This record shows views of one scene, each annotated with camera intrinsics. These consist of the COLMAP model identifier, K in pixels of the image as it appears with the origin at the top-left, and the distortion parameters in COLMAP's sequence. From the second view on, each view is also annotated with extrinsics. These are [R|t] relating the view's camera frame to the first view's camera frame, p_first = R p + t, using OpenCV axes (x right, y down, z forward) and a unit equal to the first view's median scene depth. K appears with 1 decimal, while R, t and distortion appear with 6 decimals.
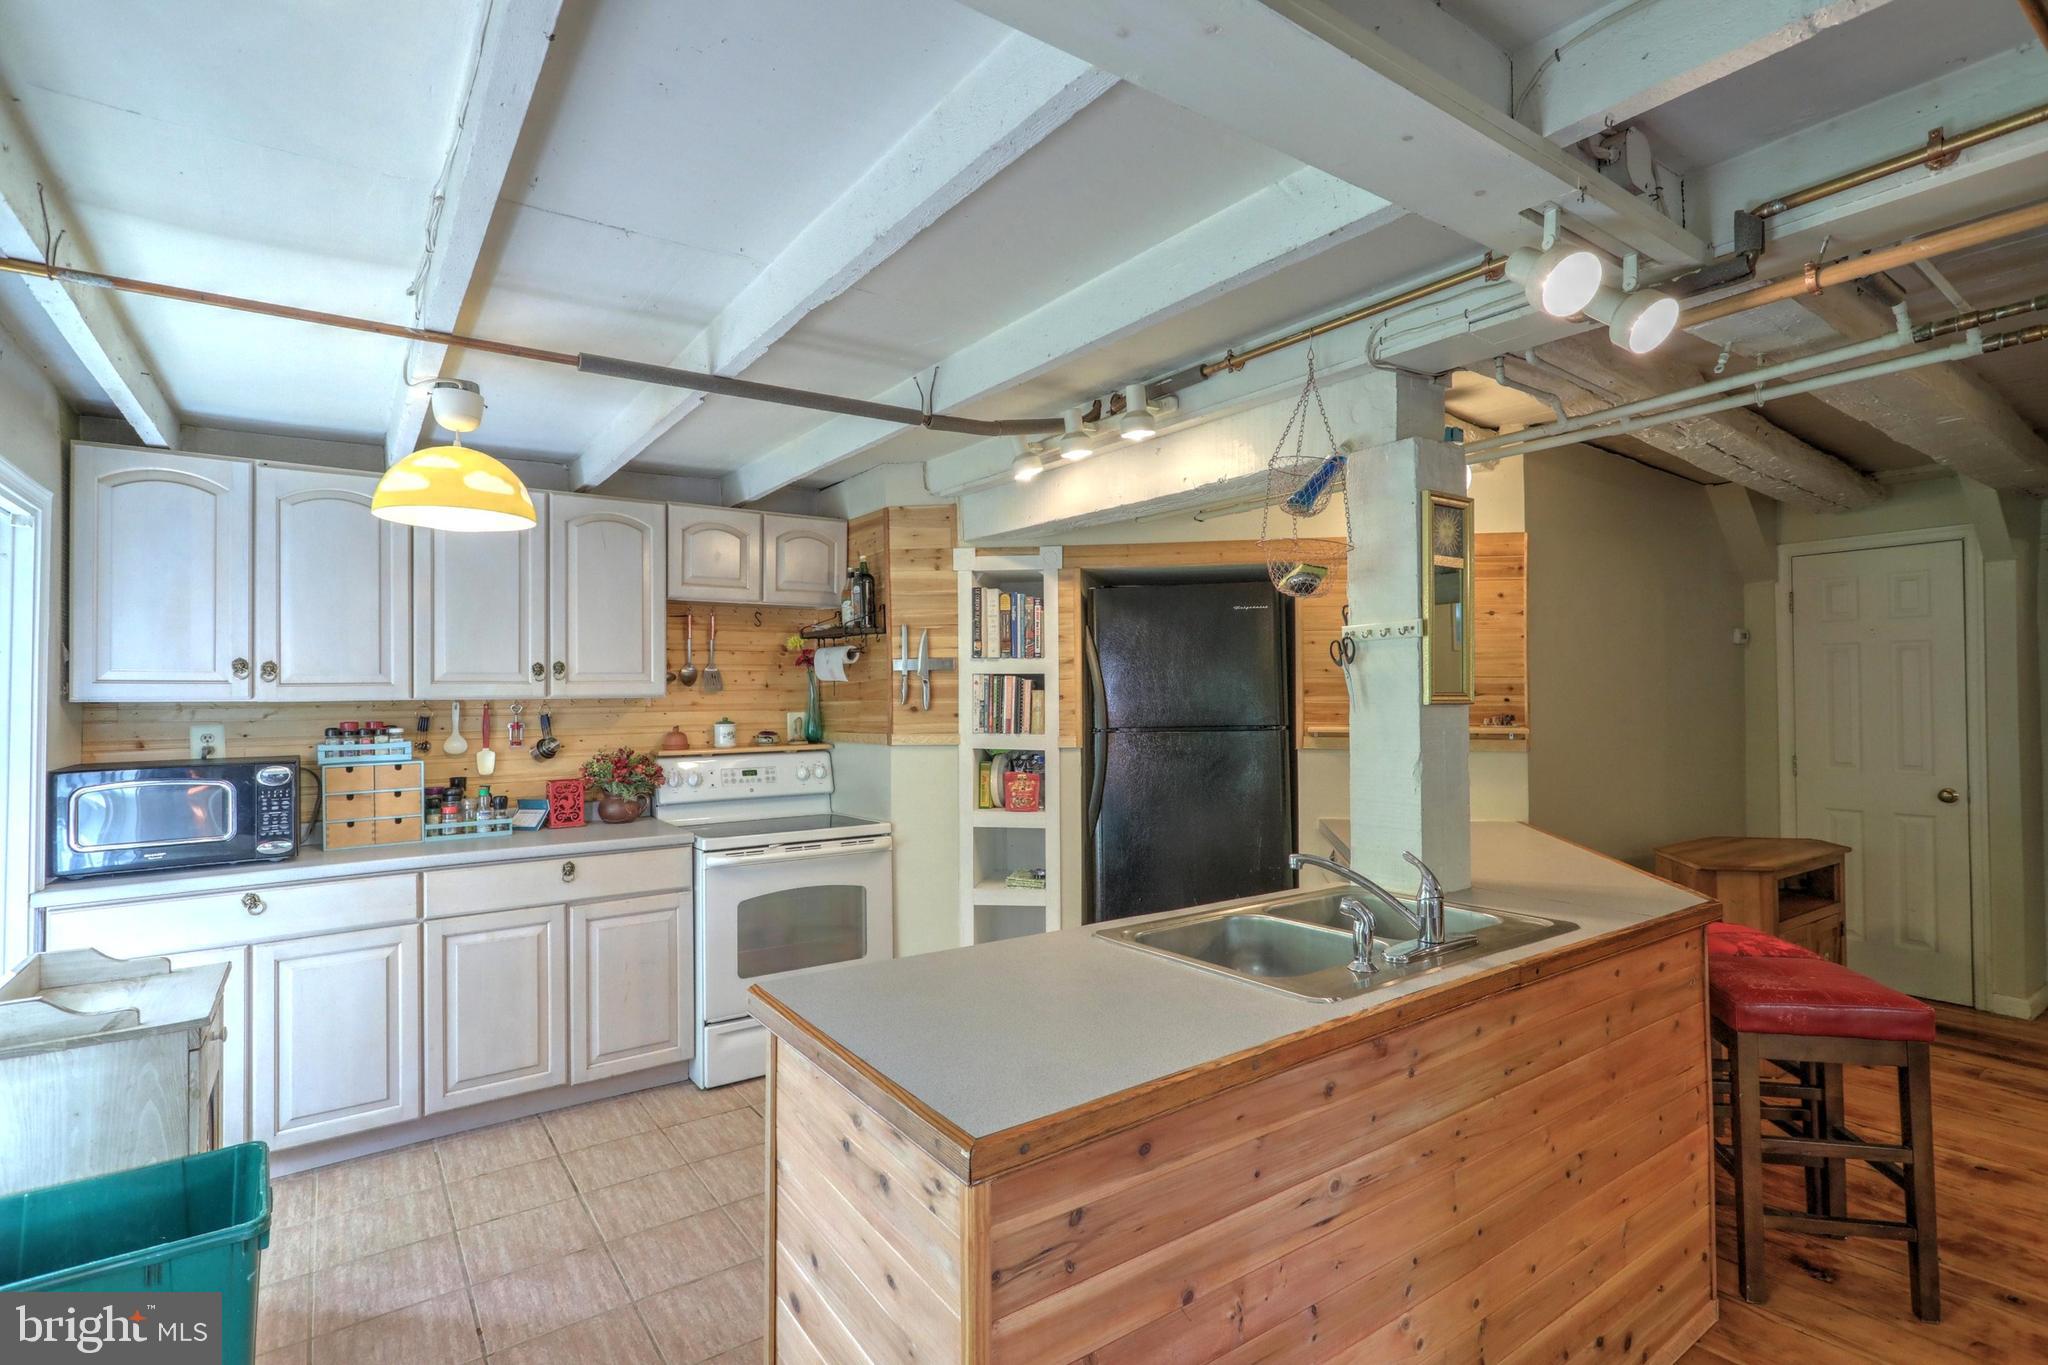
lens RADIAL K [[970.4, 0, 1031.7], [0, 970.4, 679.7], [0, 0, 1]] dist [-0.002536, 0.000277]
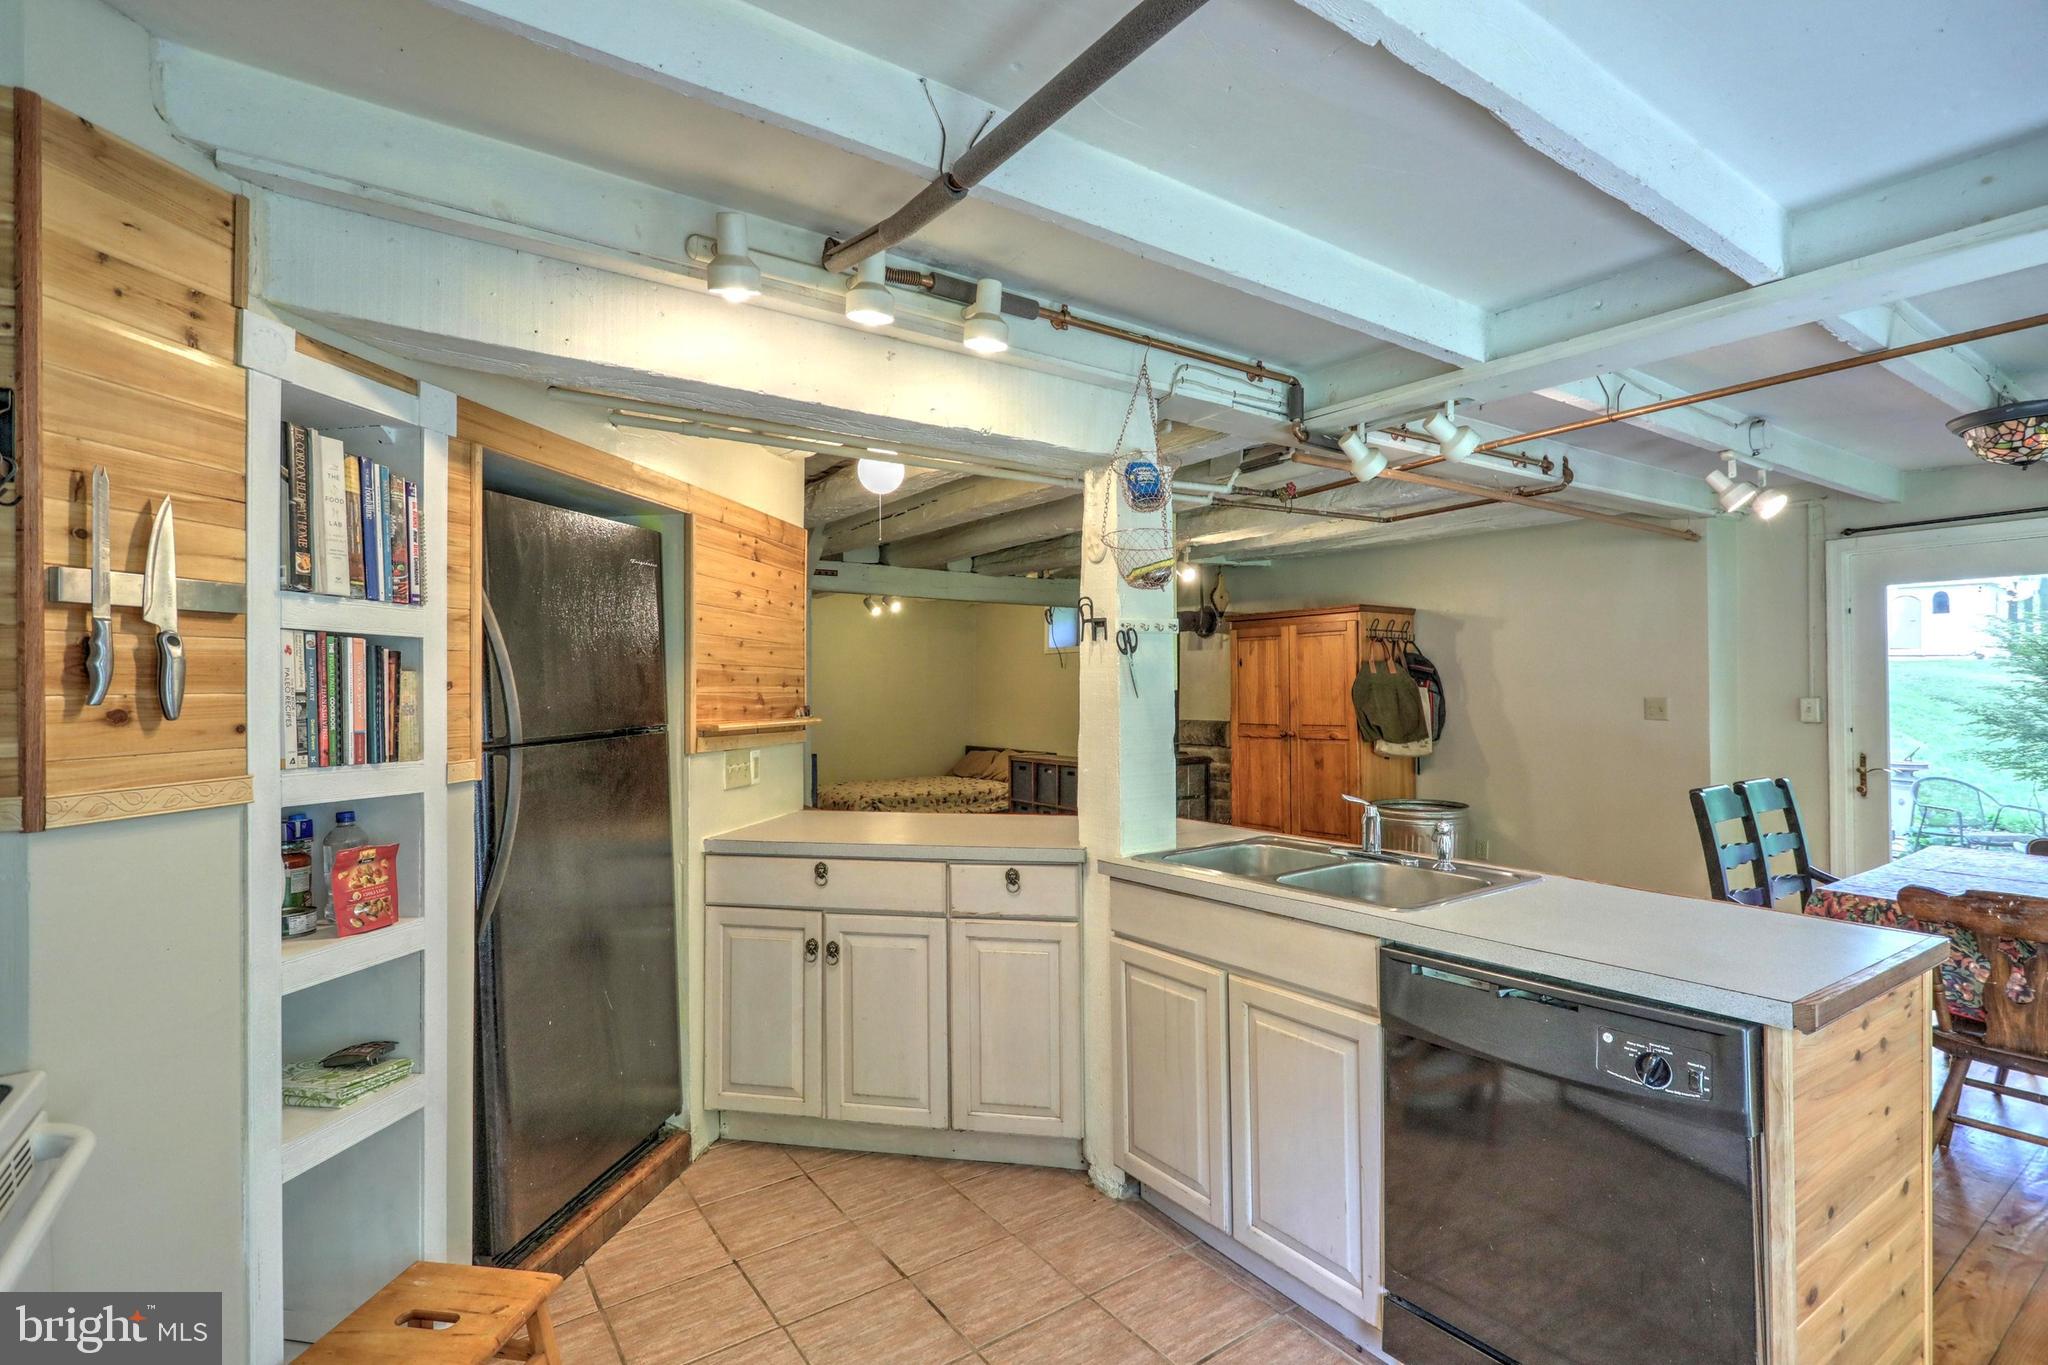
lens RADIAL K [[970.4, 0, 1031.0], [0, 970.4, 689.5], [0, 0, 1]] dist [-0.002536, 0.000277]
pose [[0.014461, 0.006149, 0.999877, -0.475016], [-0.009735, 0.999935, -0.006009, 0.019863], [-0.999848, -0.009647, 0.014519, 0.677022]]
